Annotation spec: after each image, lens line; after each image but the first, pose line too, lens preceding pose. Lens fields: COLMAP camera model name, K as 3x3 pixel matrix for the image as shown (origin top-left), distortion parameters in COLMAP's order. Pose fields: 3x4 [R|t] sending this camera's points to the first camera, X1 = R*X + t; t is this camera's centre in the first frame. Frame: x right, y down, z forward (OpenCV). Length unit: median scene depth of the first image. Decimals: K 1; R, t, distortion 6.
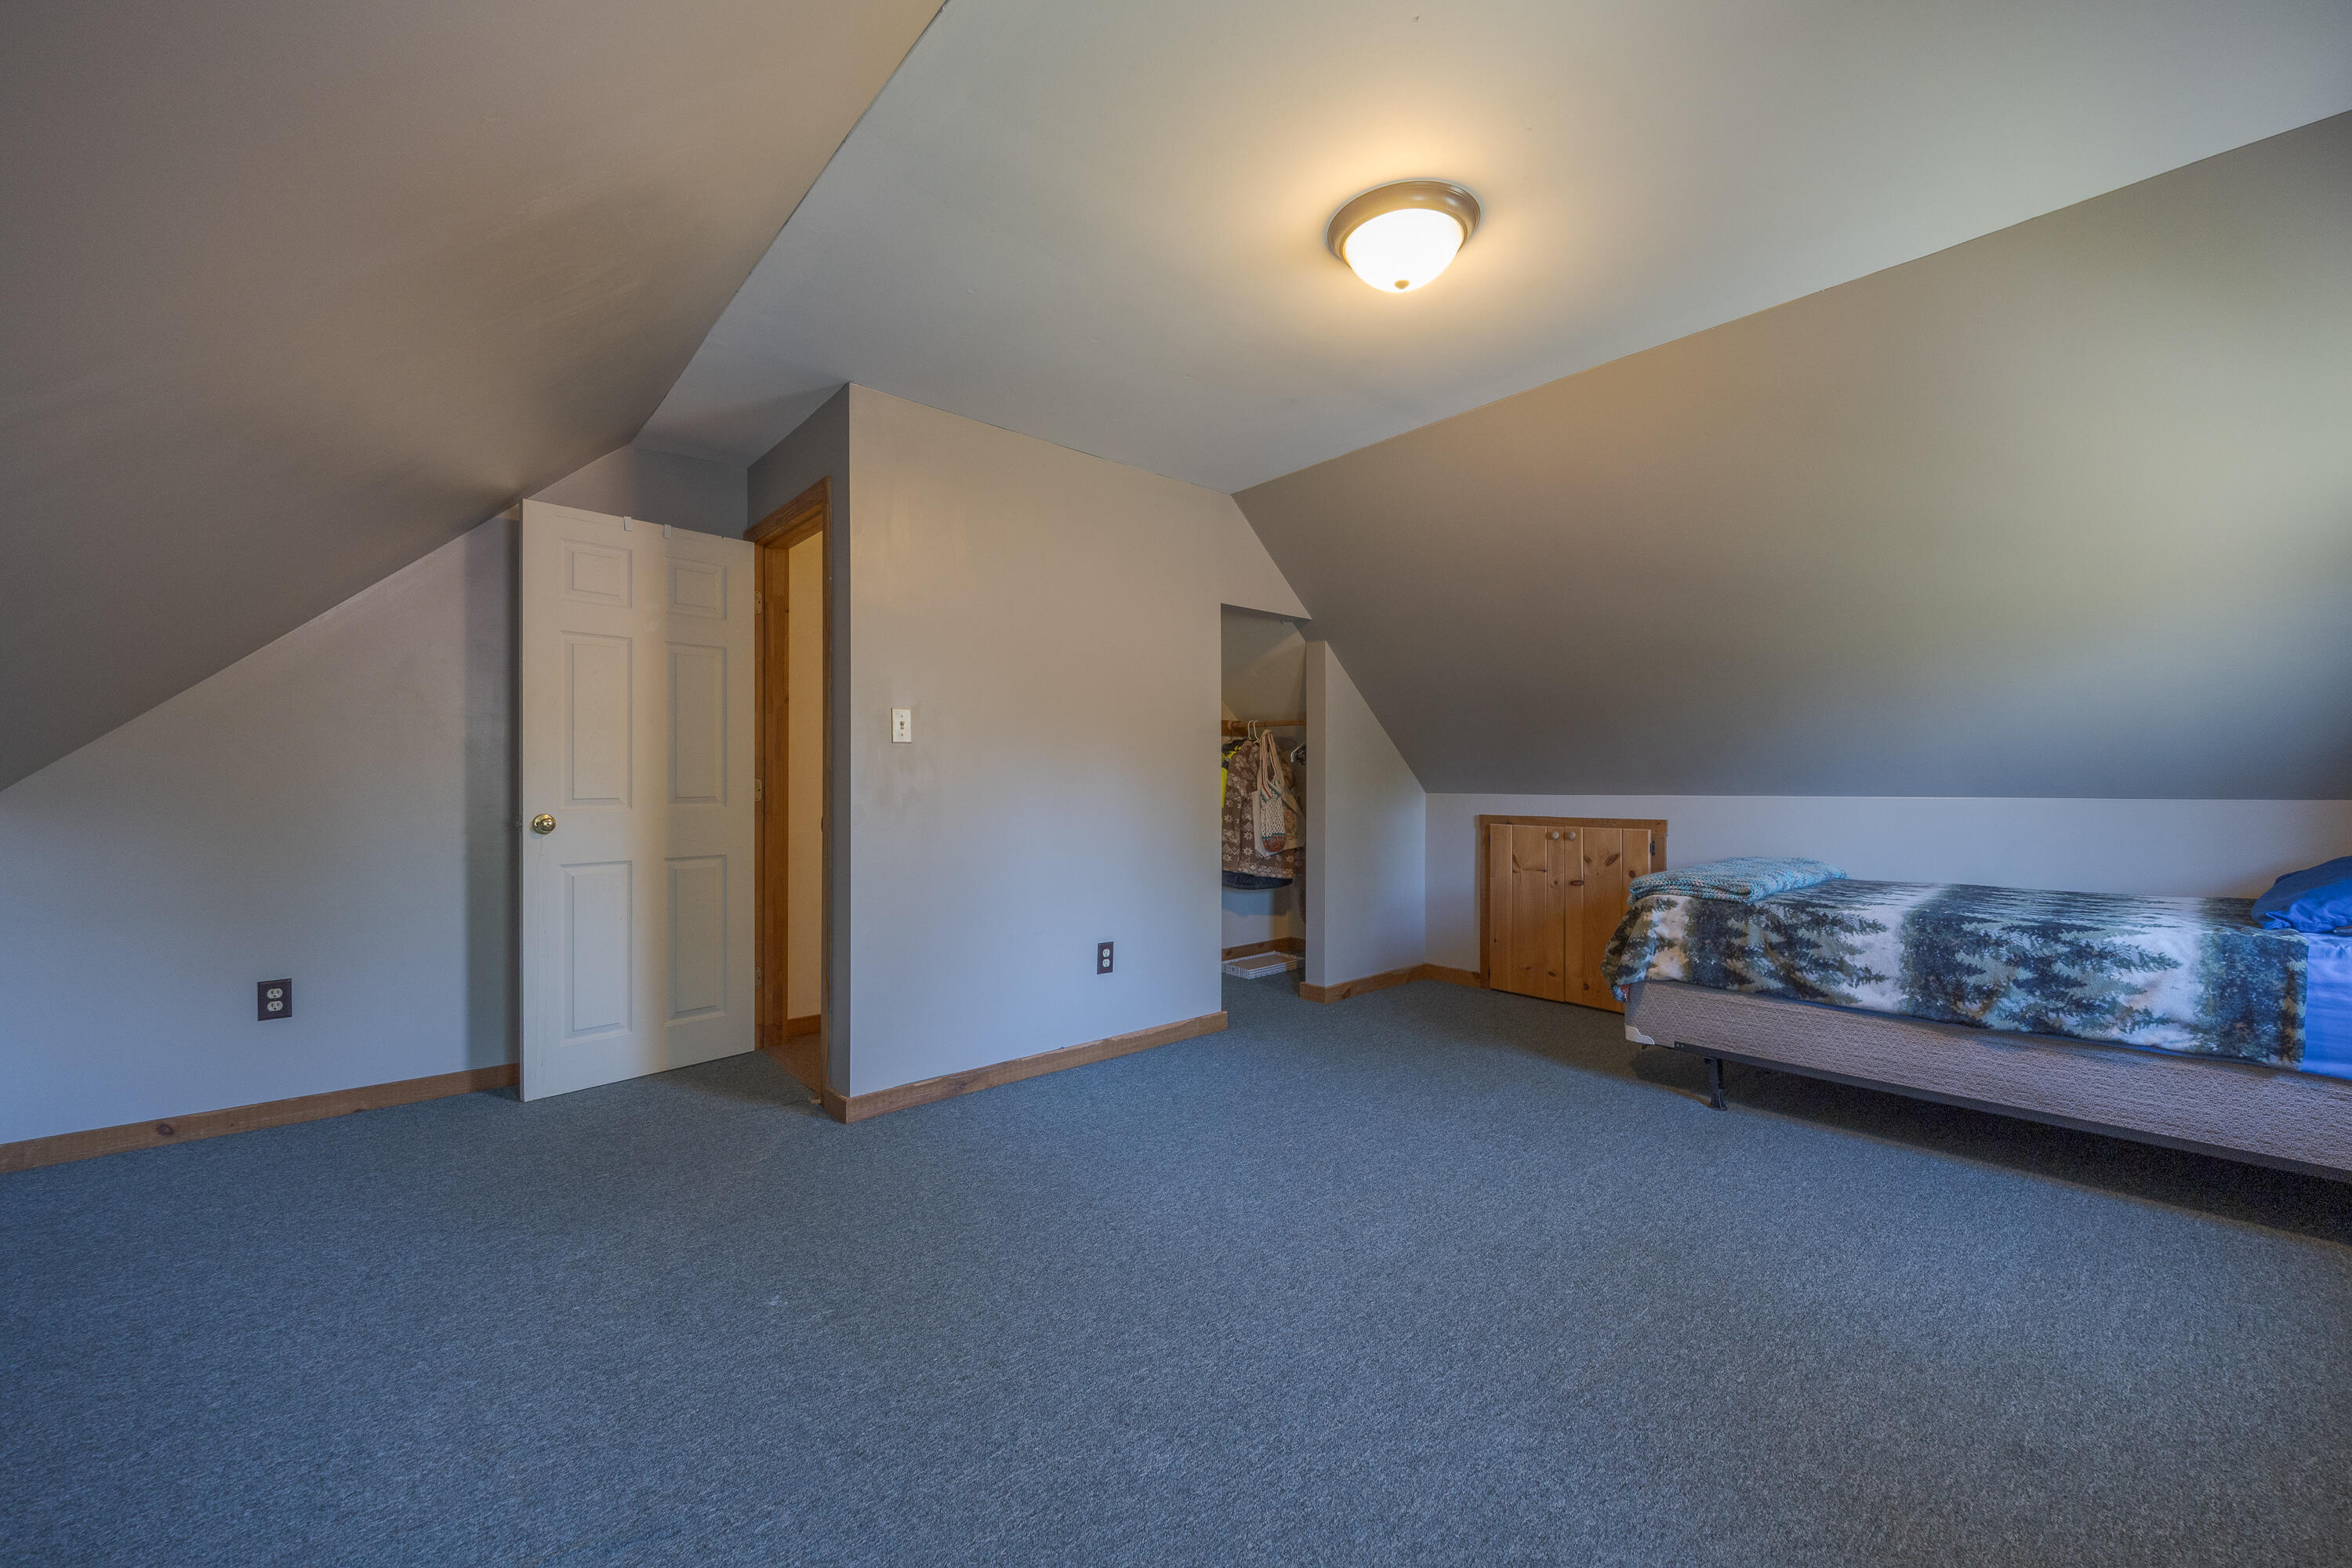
lens RADIAL K [[923.6, 0, 1183.9], [0, 923.6, 780.6], [0, 0, 1]] dist [0.003635, -0.003275]
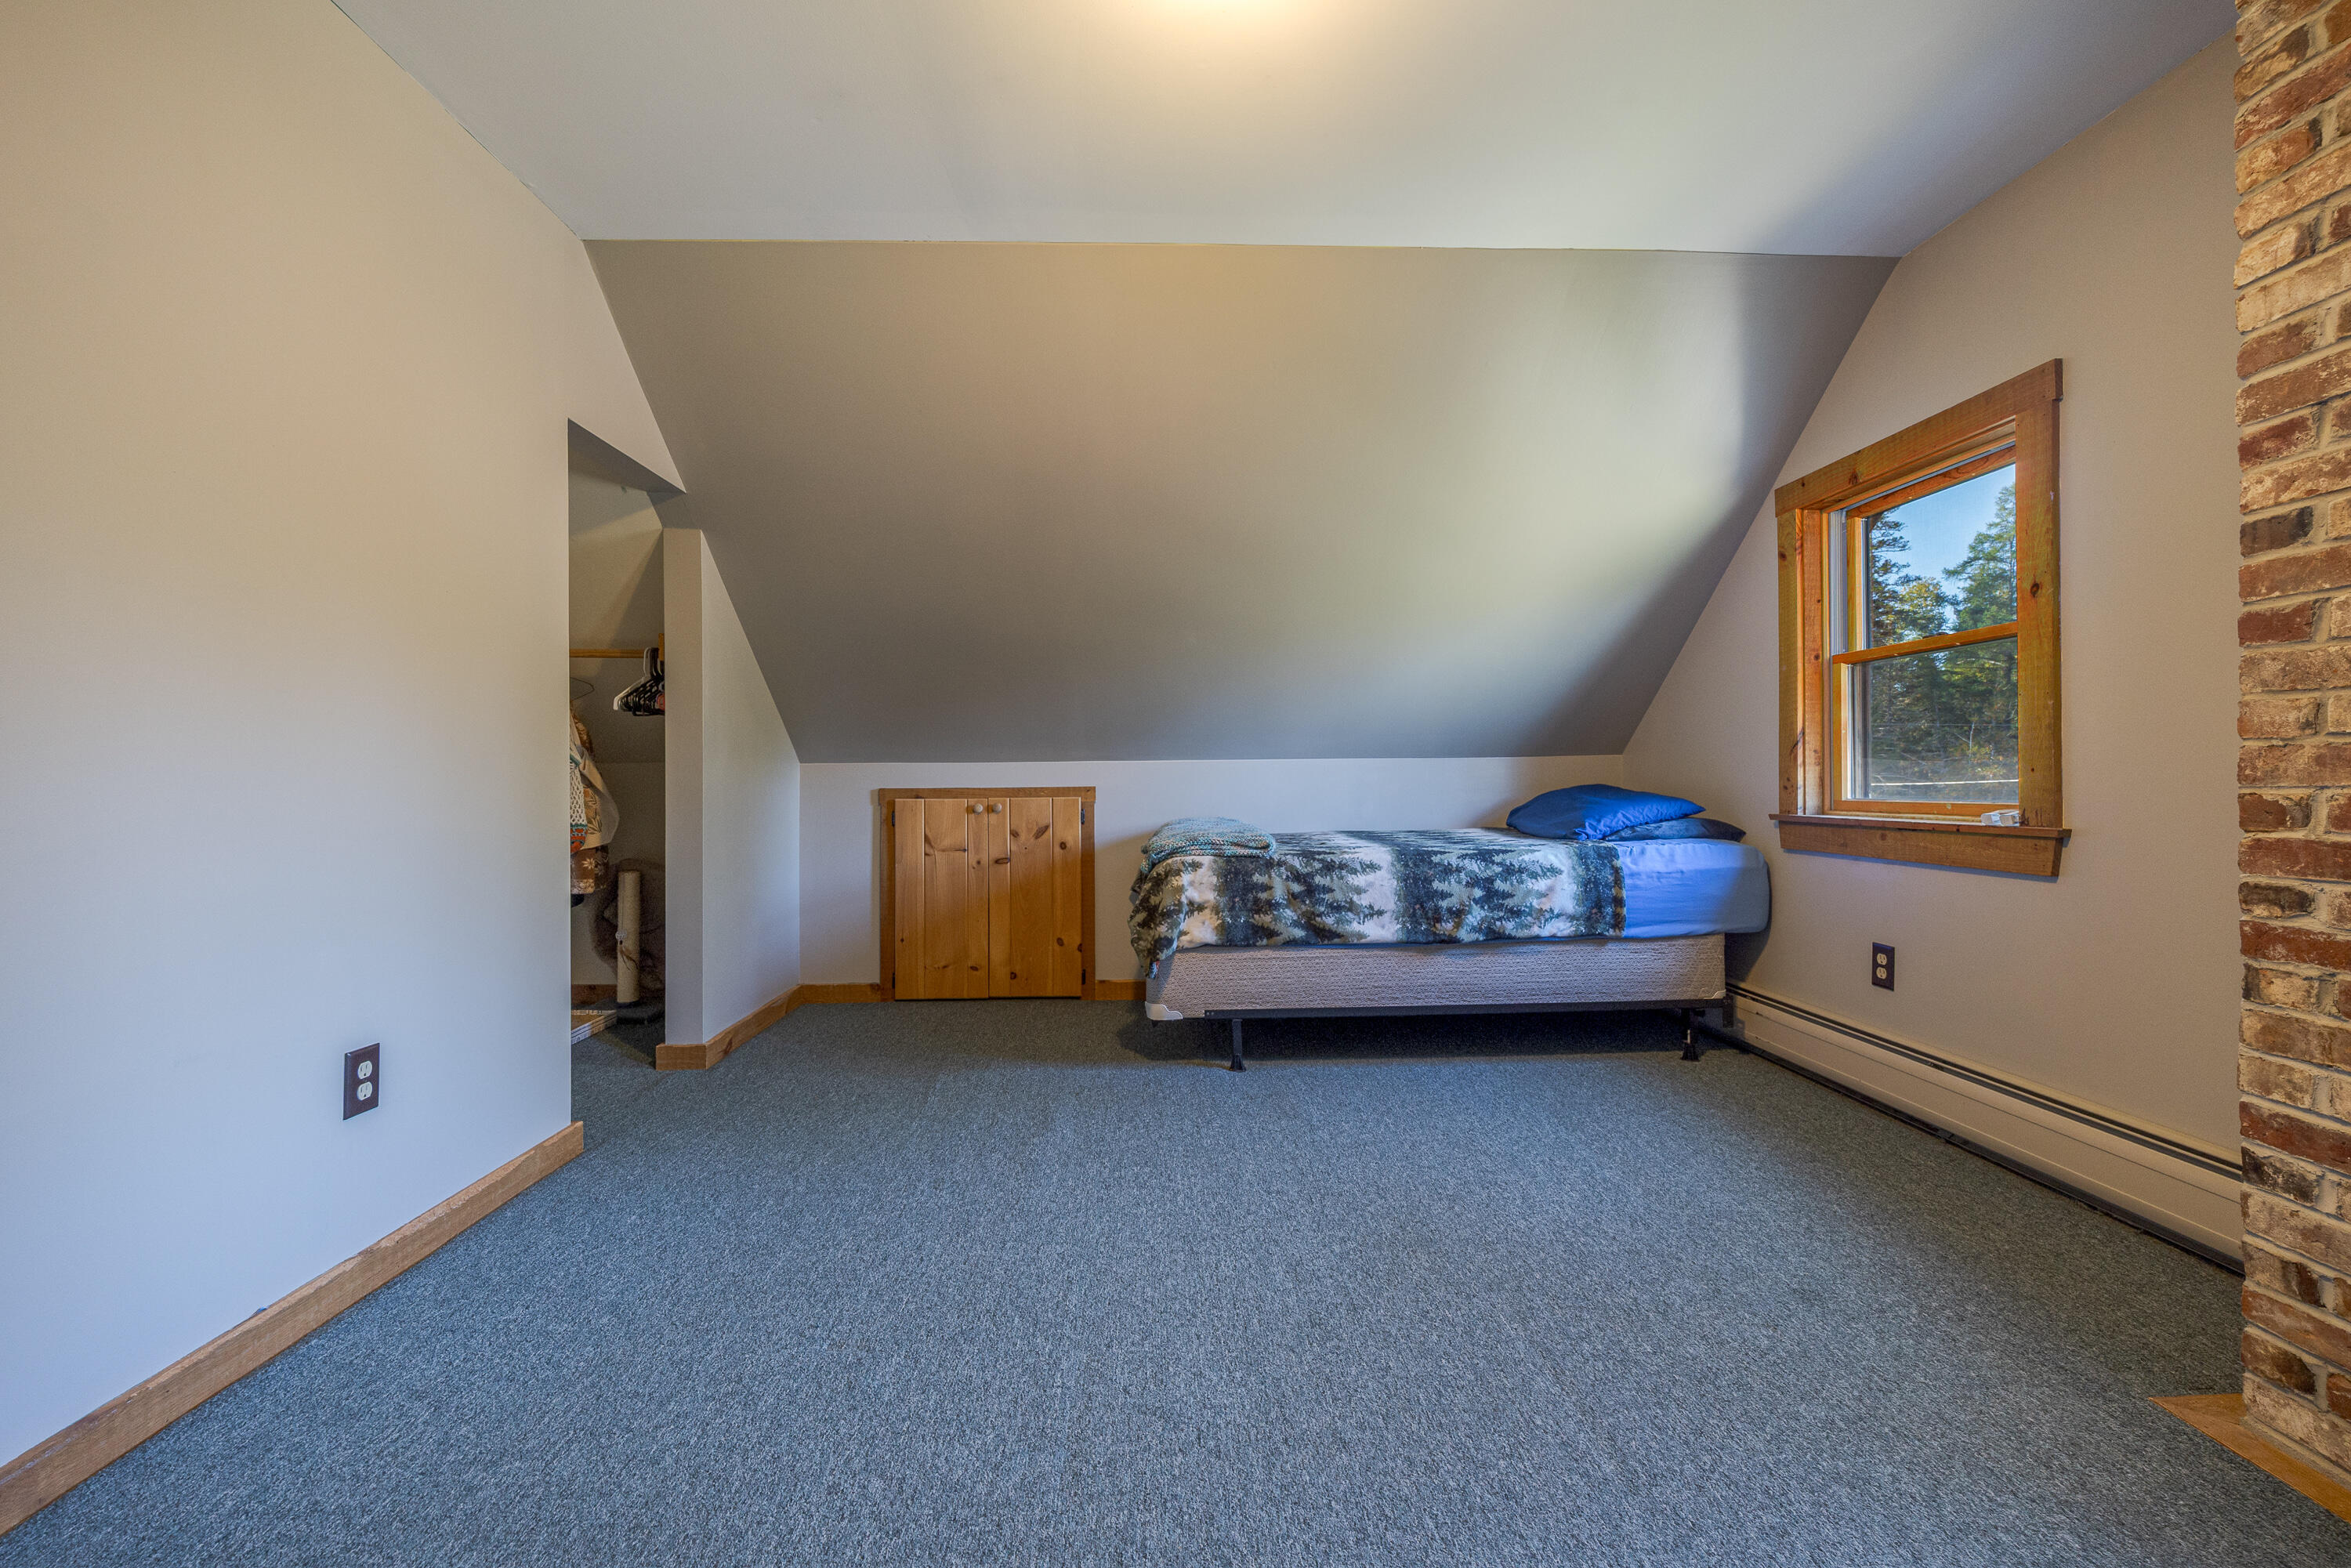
lens RADIAL K [[923.2, 0, 1180.0], [0, 923.2, 779.4], [0, 0, 1]] dist [0.003635, -0.003275]
pose [[0.628664, -0.005124, 0.777660, -0.231260], [0.006022, 0.999980, 0.001721, 0.047774], [-0.777654, 0.003601, 0.628683, 0.458975]]
